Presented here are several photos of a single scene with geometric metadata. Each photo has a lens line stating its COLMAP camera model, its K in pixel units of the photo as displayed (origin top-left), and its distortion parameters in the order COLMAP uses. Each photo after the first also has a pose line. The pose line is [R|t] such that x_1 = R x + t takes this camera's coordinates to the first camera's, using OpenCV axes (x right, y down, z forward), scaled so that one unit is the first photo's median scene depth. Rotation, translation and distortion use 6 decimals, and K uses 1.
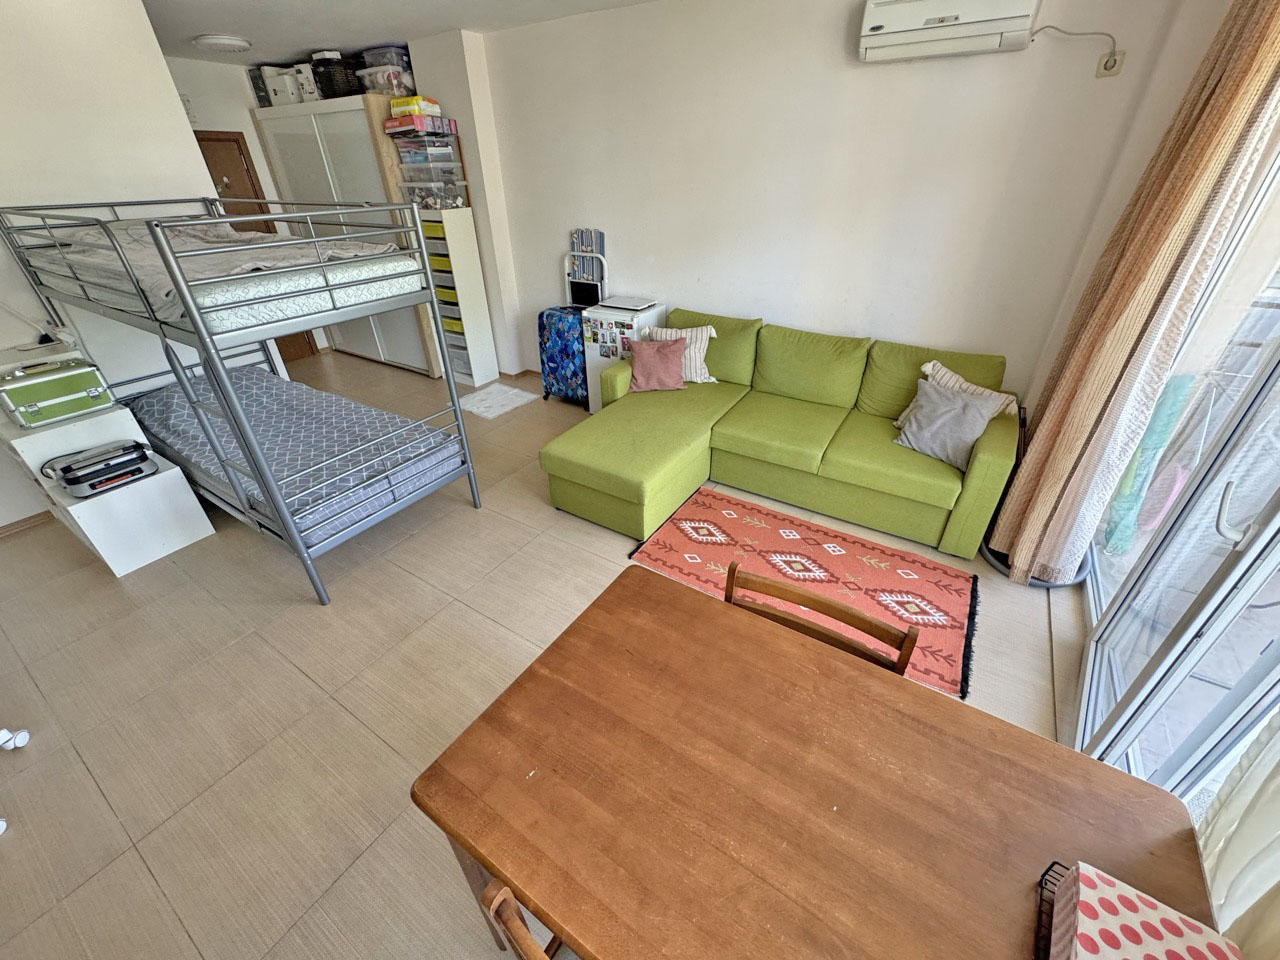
lens RADIAL K [[509.0, 0, 636.3], [0, 509.0, 476.2], [0, 0, 1]] dist [-0.000280, 0.000176]
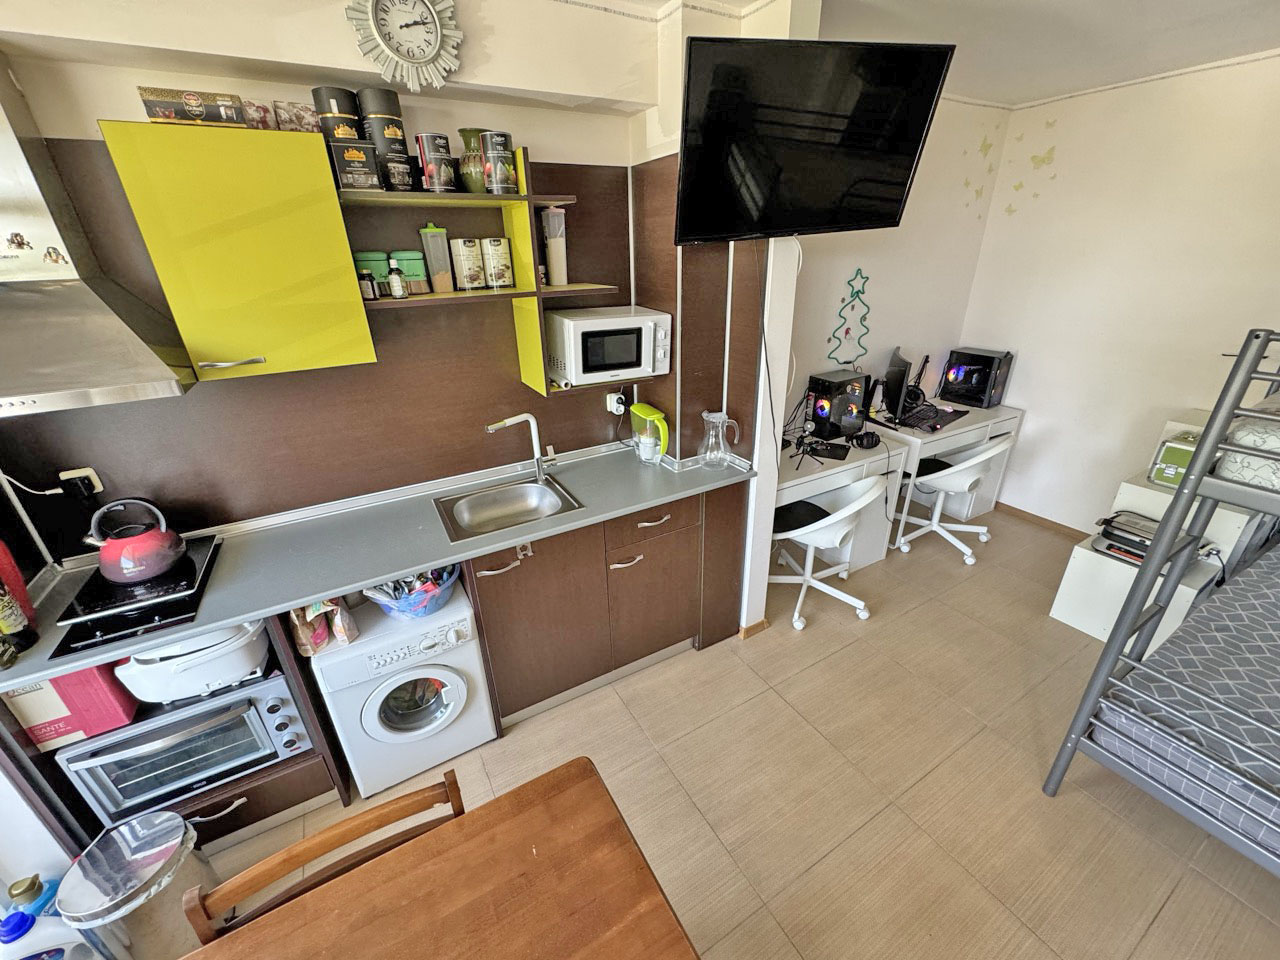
lens RADIAL K [[511.2, 0, 636.8], [0, 511.2, 478.1], [0, 0, 1]] dist [-0.001168, 0.000110]
pose [[-0.448805, 0.390801, -0.803647, 0.088183], [-0.431566, 0.692696, 0.577860, -0.226451], [0.782512, 0.606174, -0.142229, 0.302736]]
